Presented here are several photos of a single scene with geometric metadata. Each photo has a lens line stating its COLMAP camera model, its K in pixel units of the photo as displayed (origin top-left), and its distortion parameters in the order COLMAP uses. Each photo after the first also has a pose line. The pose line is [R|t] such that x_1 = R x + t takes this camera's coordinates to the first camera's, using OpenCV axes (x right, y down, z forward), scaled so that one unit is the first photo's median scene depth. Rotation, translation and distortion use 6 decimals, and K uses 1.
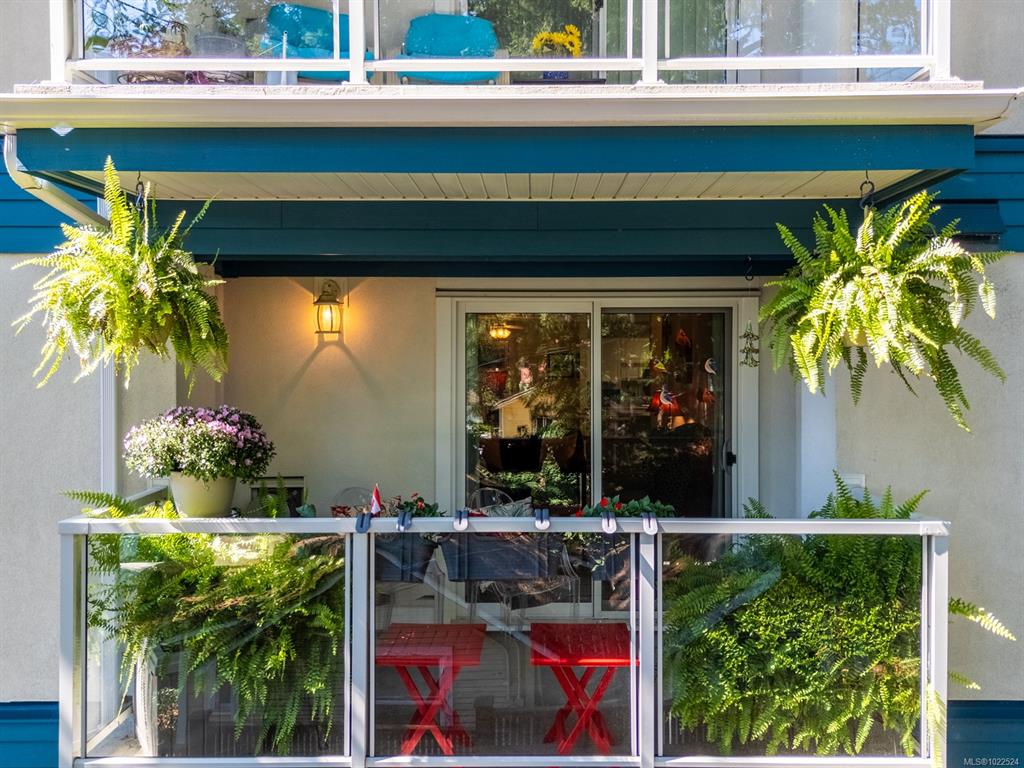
lens RADIAL K [[765.0, 0, 528.6], [0, 765.0, 363.6], [0, 0, 1]] dist [0.010153, -0.001243]
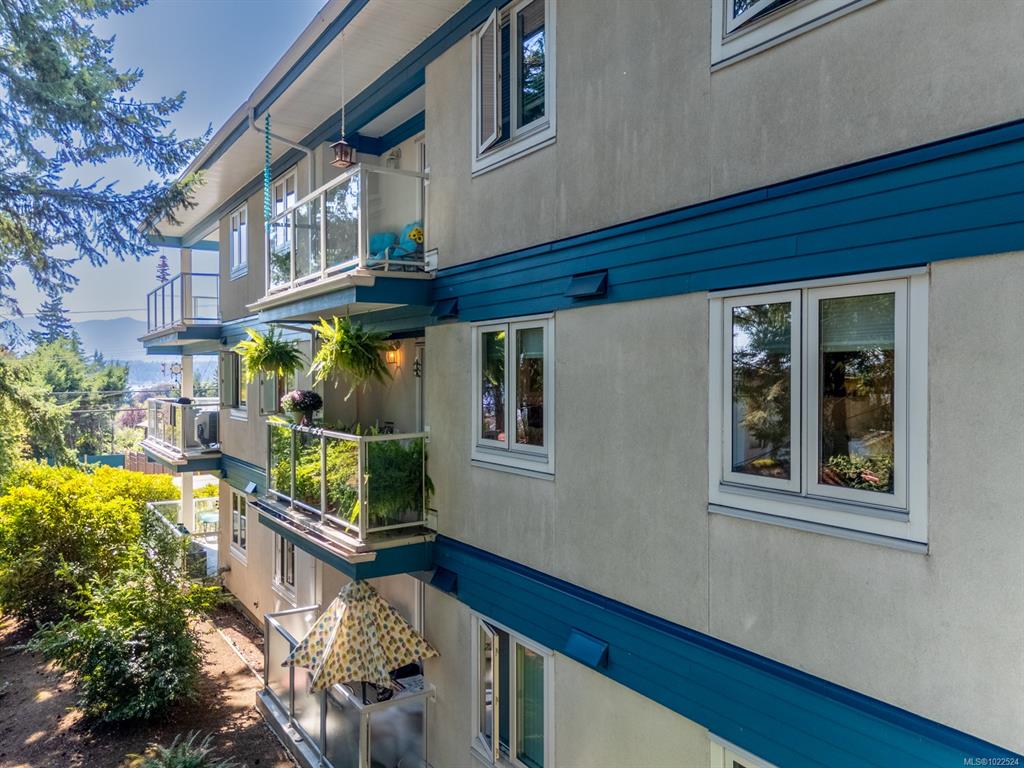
lens RADIAL K [[739.9, 0, 512.0], [0, 739.9, 384.0], [0, 0, 1]] dist [0.026422, -0.035637]
pose [[0.570039, 0.011330, -0.821540, 2.832801], [-0.005996, 0.999936, 0.009629, -0.002287], [0.821596, -0.000563, 0.570070, -0.008422]]
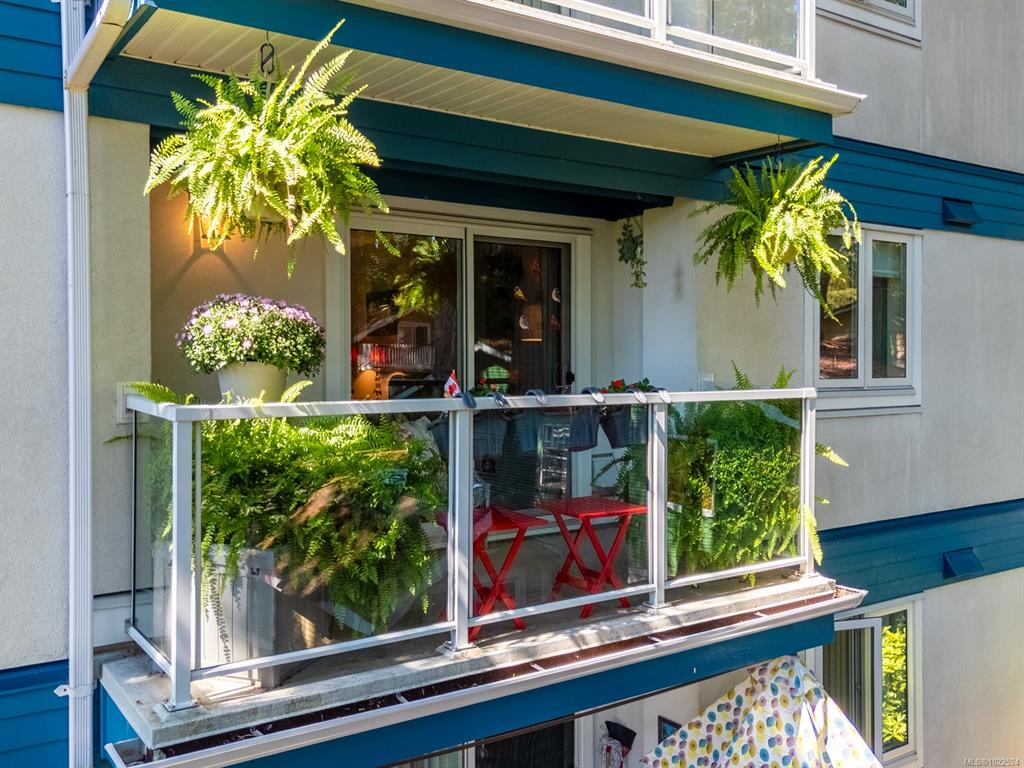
lens RADIAL K [[950.5, 0, 511.5], [0, 950.5, 373.0], [0, 0, 1]] dist [-0.001465, -0.020341]
pose [[0.812612, -0.005296, 0.582781, -0.933547], [0.001804, 0.999977, 0.006572, 0.161683], [-0.582802, -0.004289, 0.812603, -0.110749]]
